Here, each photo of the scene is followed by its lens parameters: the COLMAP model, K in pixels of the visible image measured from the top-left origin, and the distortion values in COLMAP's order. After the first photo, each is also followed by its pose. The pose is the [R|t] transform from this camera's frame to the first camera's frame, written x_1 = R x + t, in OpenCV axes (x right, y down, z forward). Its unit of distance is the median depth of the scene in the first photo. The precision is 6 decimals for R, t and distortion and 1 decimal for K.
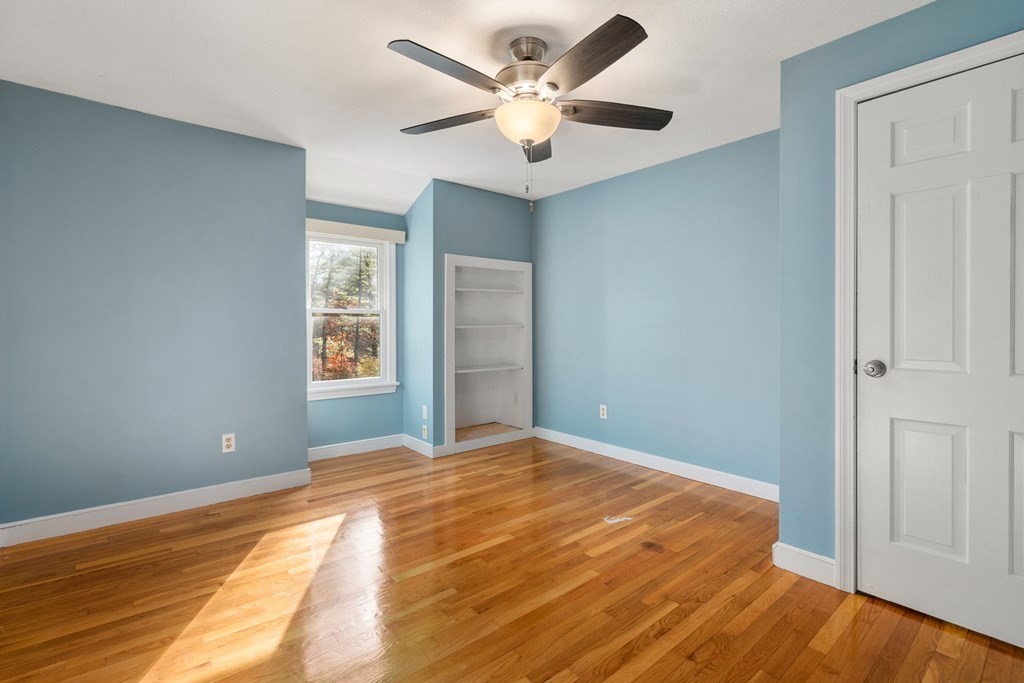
lens RADIAL K [[469.4, 0, 506.6], [0, 469.4, 334.2], [0, 0, 1]] dist [0.001880, 0.001132]
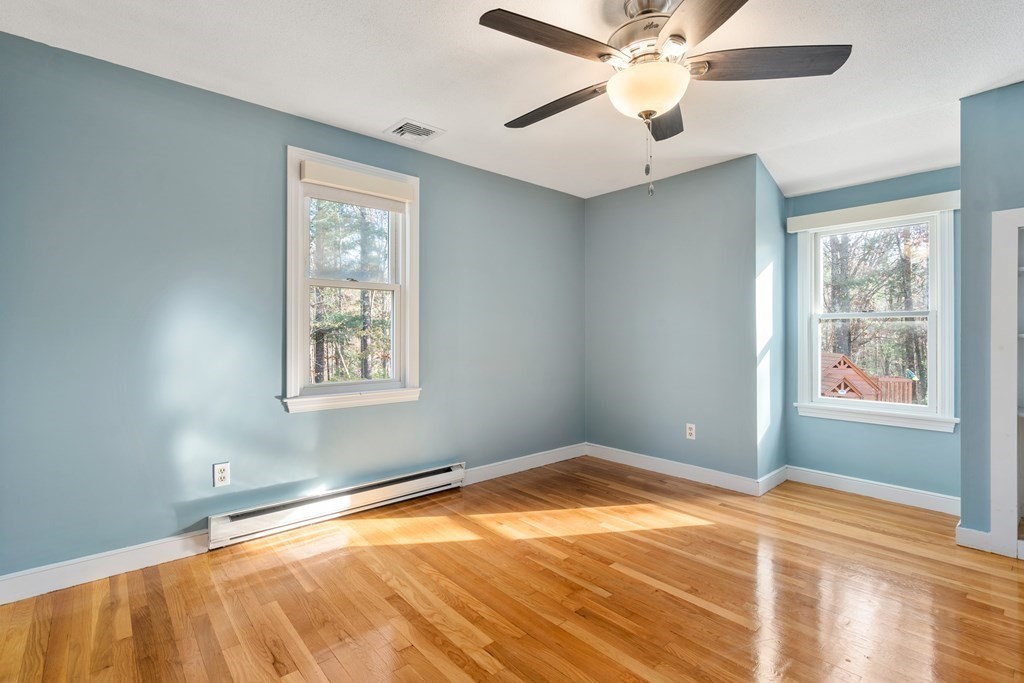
lens RADIAL K [[469.4, 0, 506.5], [0, 469.4, 336.2], [0, 0, 1]] dist [0.001880, 0.001132]
pose [[0.043239, 0.004974, -0.999052, 0.649647], [-0.017170, 0.999844, 0.004234, -0.008706], [0.998917, 0.016970, 0.043318, 0.536355]]
